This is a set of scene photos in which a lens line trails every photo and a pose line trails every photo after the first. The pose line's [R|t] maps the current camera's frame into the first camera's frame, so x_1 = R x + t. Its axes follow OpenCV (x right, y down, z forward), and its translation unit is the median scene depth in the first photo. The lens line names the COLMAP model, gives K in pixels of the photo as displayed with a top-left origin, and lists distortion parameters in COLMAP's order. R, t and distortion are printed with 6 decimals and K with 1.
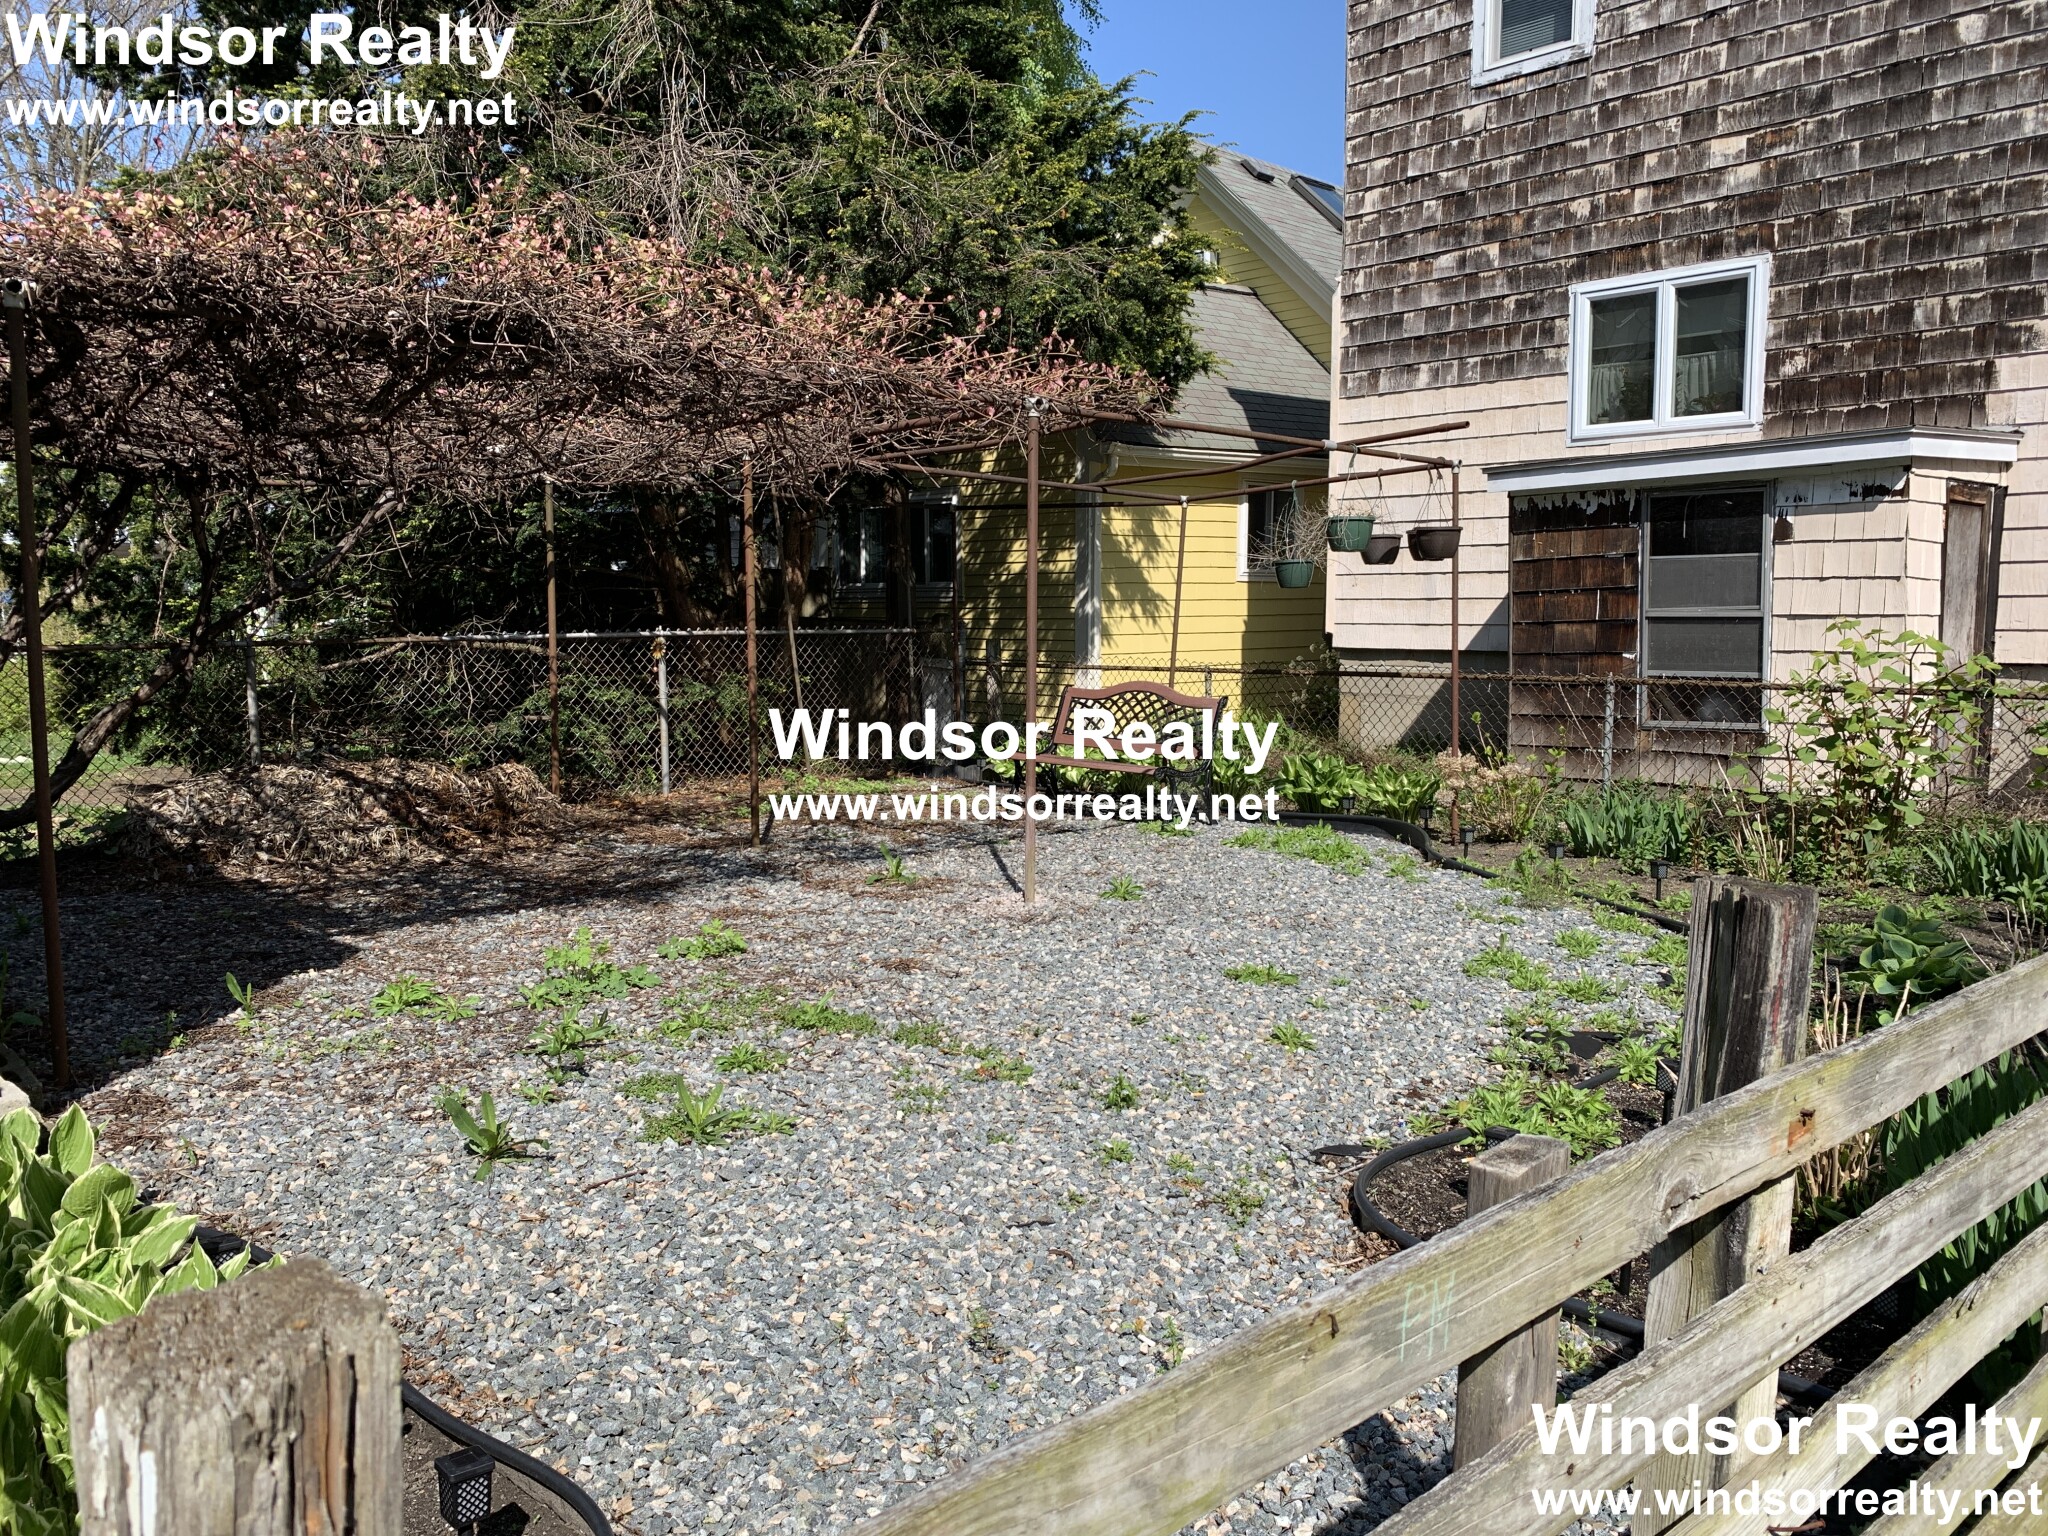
lens RADIAL K [[1575.8, 0, 1024.0], [0, 1575.8, 768.0], [0, 0, 1]] dist [-0.000576, 0.000542]
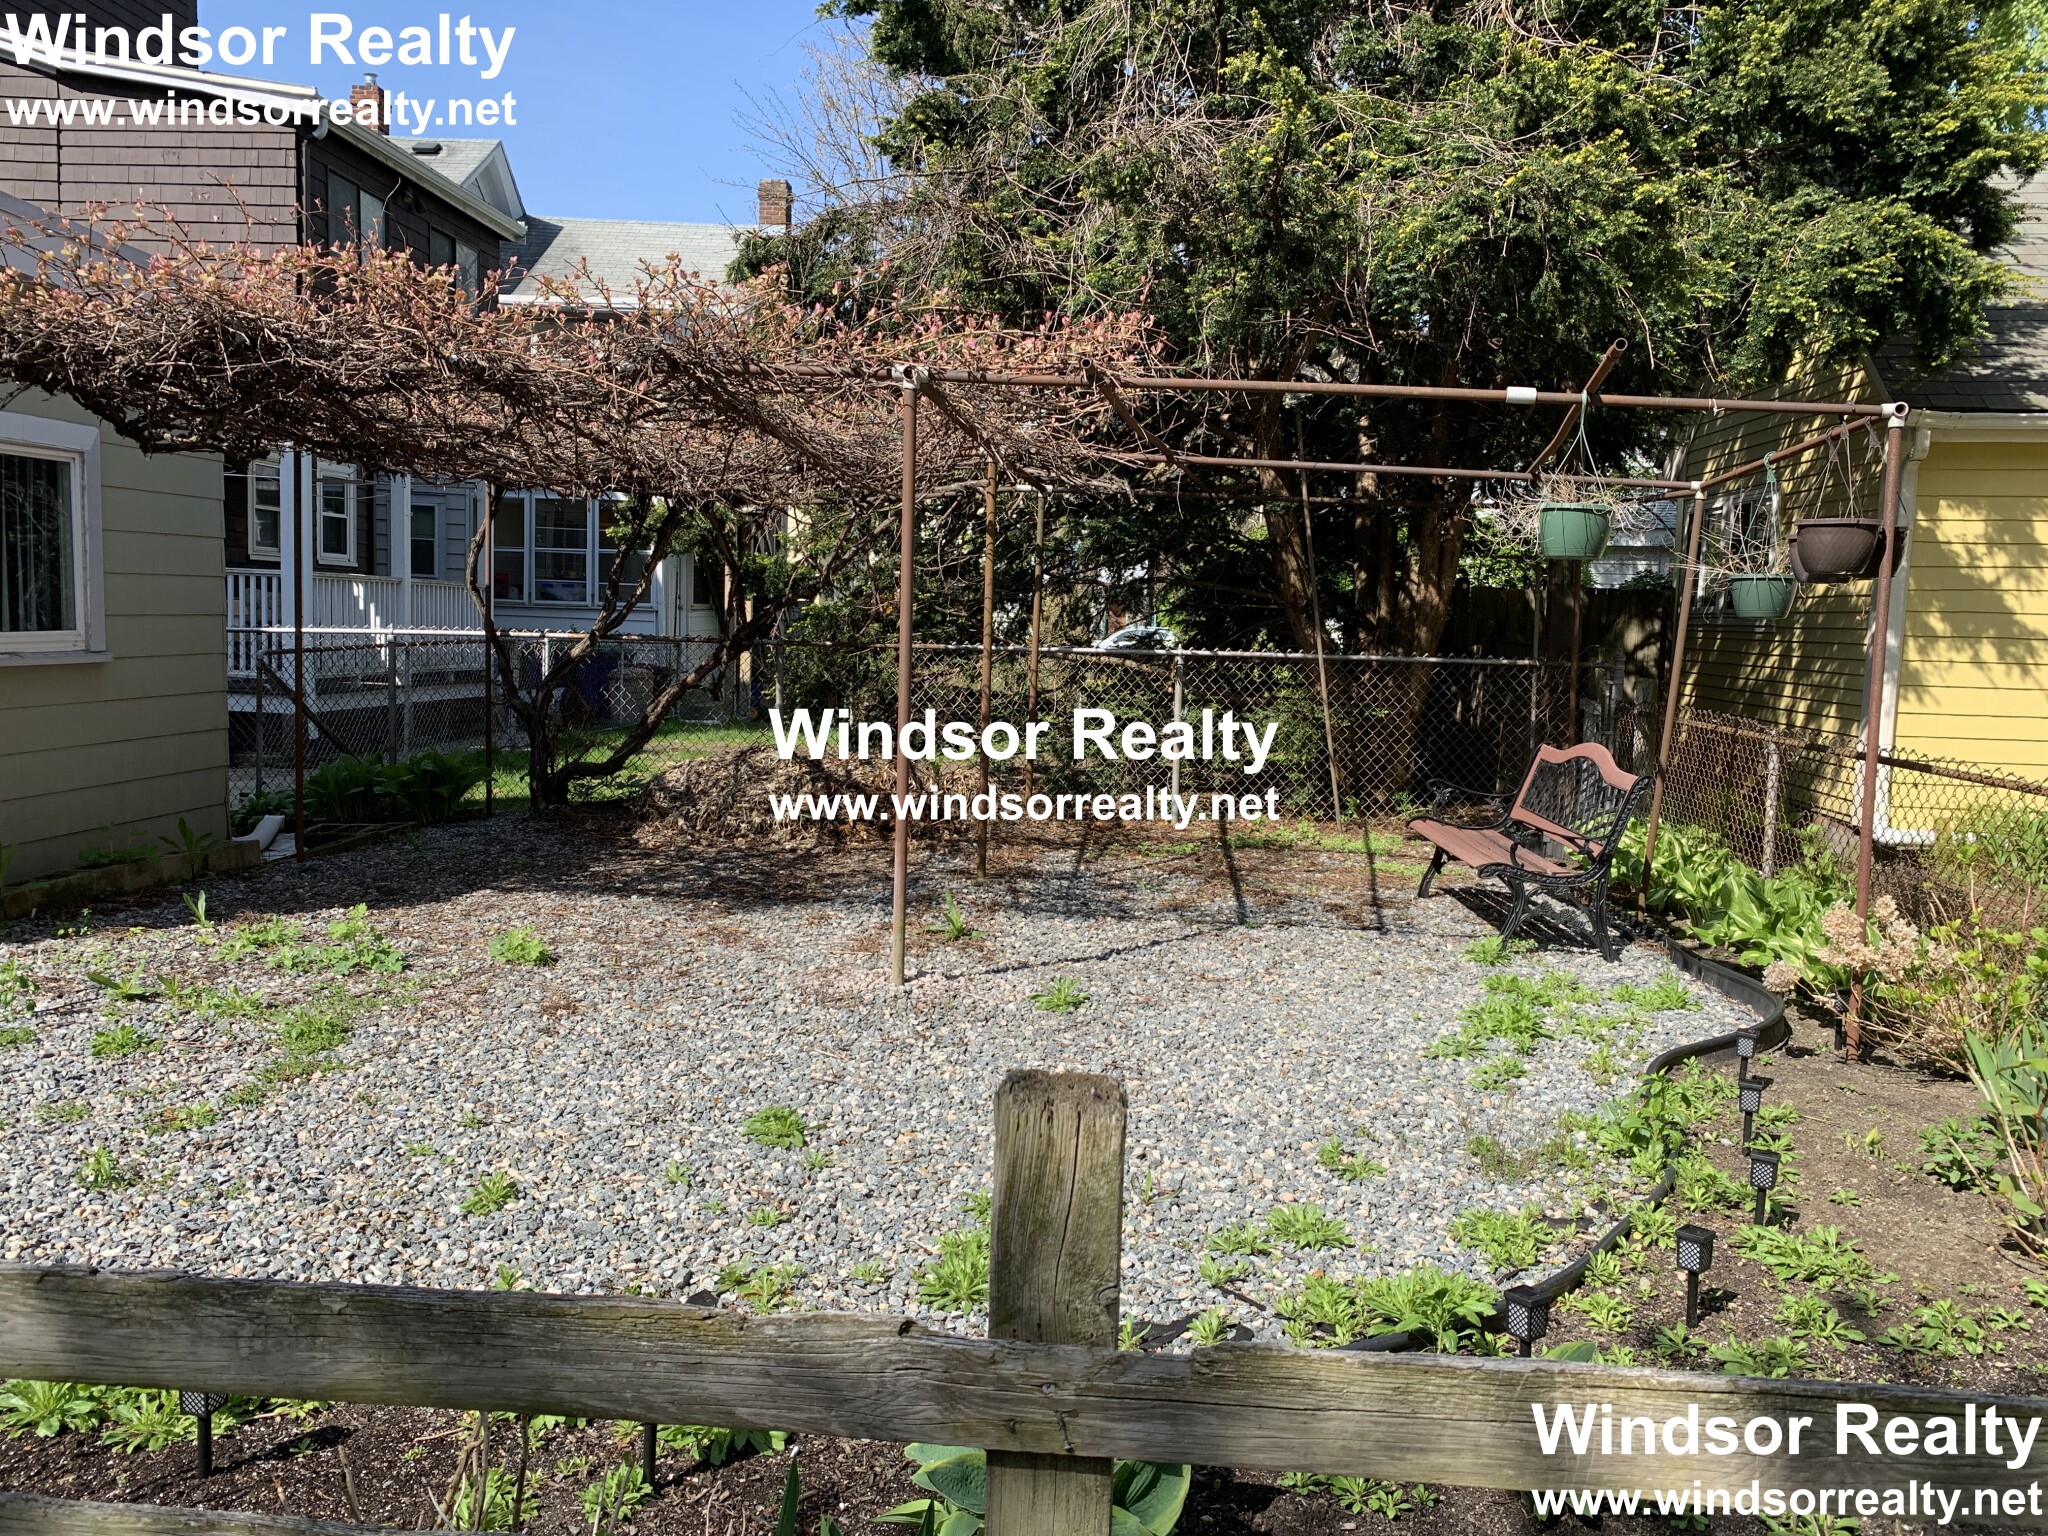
lens RADIAL K [[1575.8, 0, 1024.0], [0, 1575.8, 768.0], [0, 0, 1]] dist [-0.000576, 0.000542]
pose [[0.999995, -0.000073, 0.003152, -0.971090], [0.000063, 0.999995, 0.003202, -0.884842], [-0.003152, -0.003201, 0.999990, 0.003826]]
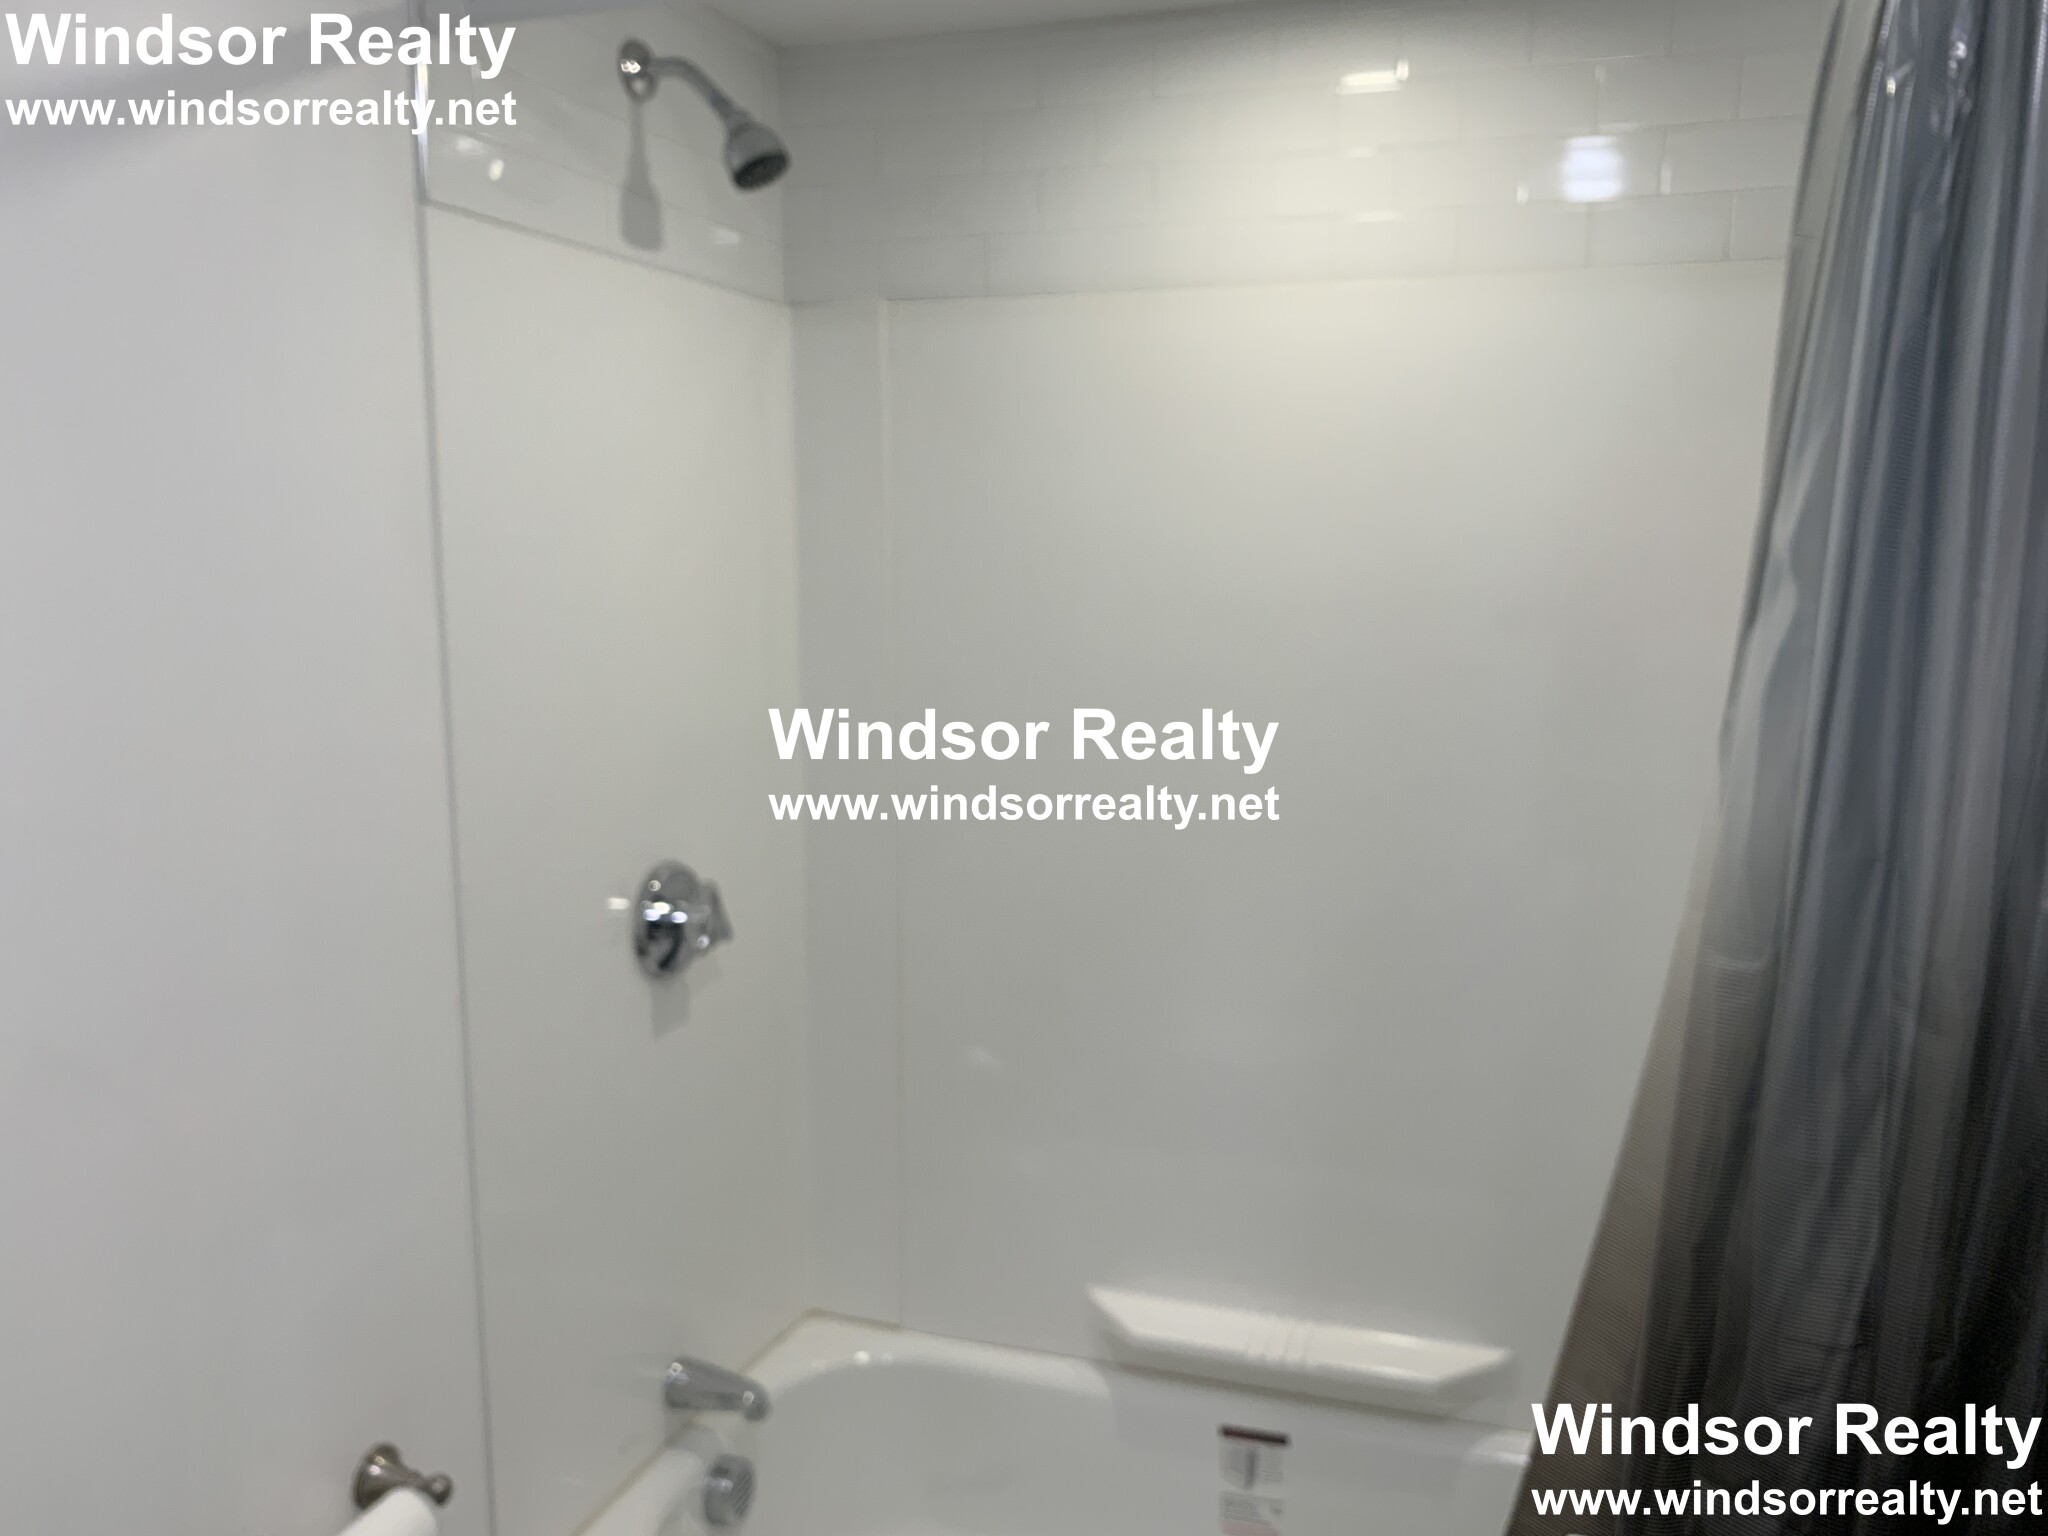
lens RADIAL K [[1575.8, 0, 1024.0], [0, 1575.8, 768.0], [0, 0, 1]] dist [-0.000576, 0.000542]
pose [[0.999999, -0.000299, 0.001669, -0.485810], [0.000296, 0.999999, 0.001594, -0.442524], [-0.001670, -0.001594, 0.999997, -0.000319]]
